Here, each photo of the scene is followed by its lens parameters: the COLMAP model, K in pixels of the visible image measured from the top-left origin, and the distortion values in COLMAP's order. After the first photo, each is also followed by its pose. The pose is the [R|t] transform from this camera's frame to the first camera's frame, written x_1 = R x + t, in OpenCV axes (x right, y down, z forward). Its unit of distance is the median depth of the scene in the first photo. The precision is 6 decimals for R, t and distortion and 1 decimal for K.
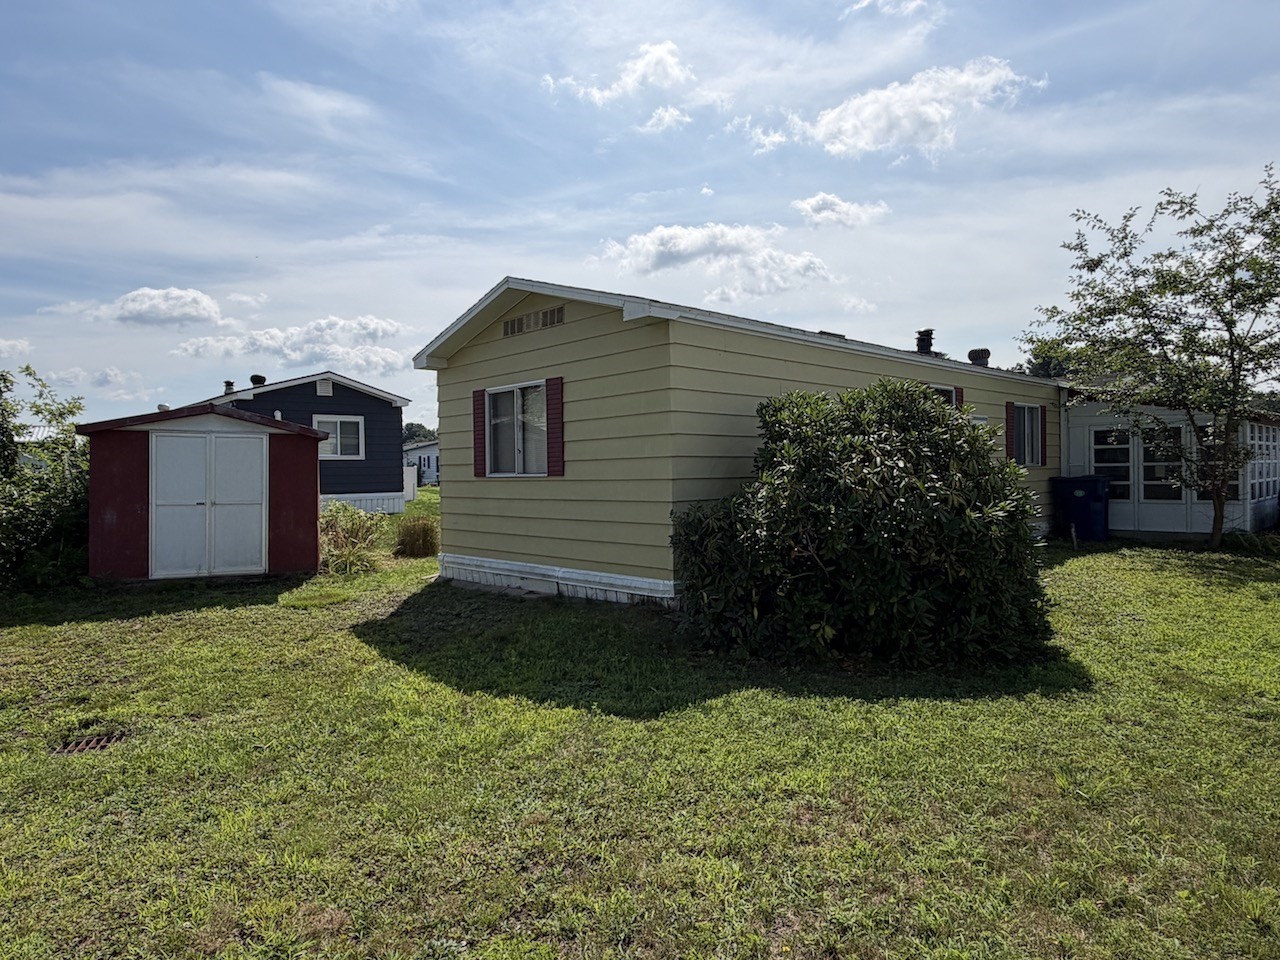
lens RADIAL K [[770.2, 0, 640.0], [0, 770.2, 480.0], [0, 0, 1]] dist [-0.000768, -0.000148]
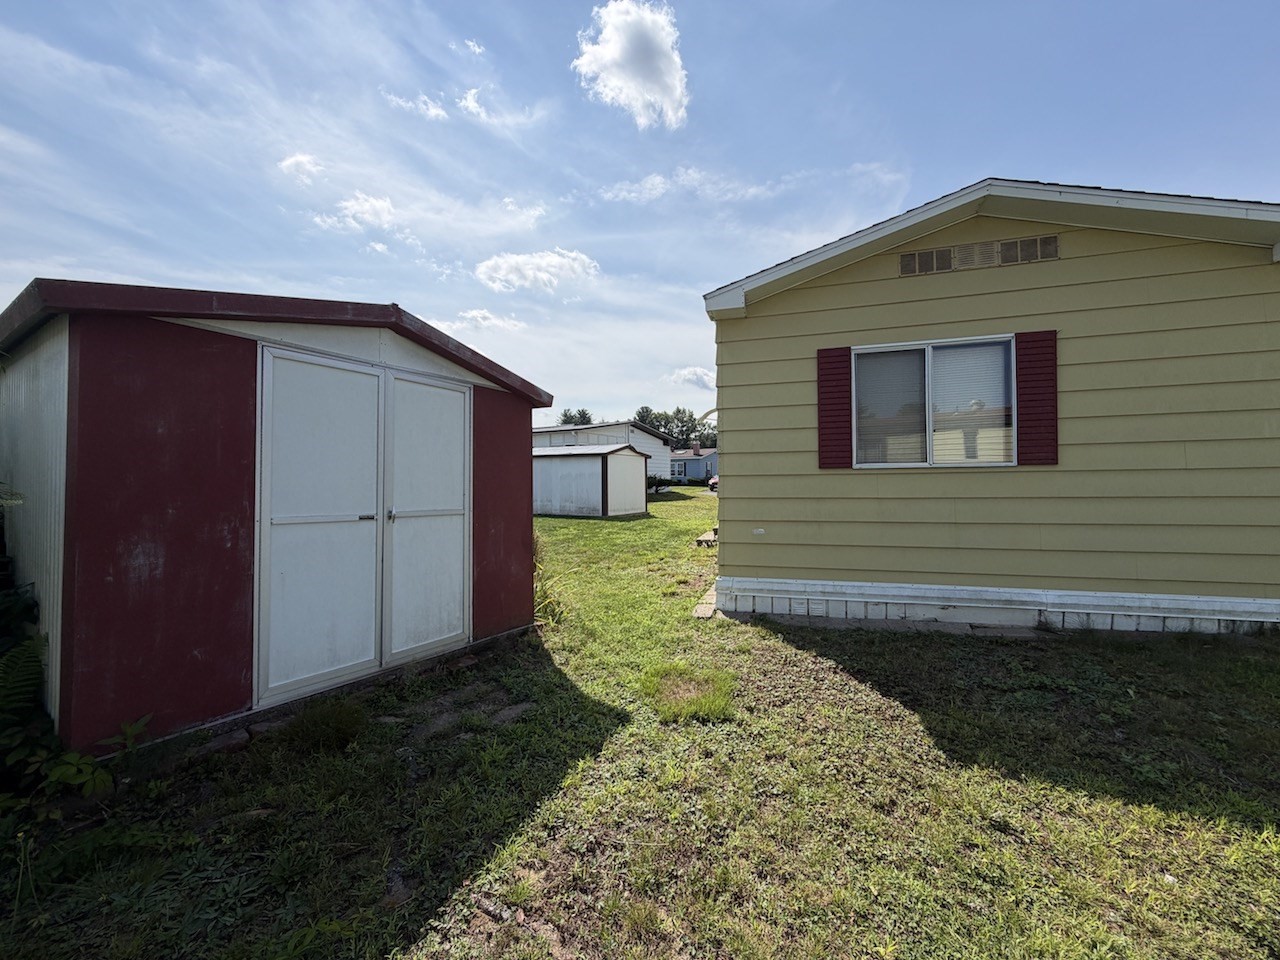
lens RADIAL K [[514.1, 0, 640.1], [0, 514.1, 479.1], [0, 0, 1]] dist [0.001207, 0.000093]
pose [[0.870069, 0.008405, 0.492858, -0.607888], [0.004122, 0.999696, -0.024325, 0.016783], [-0.492913, 0.023196, 0.869770, 0.680206]]
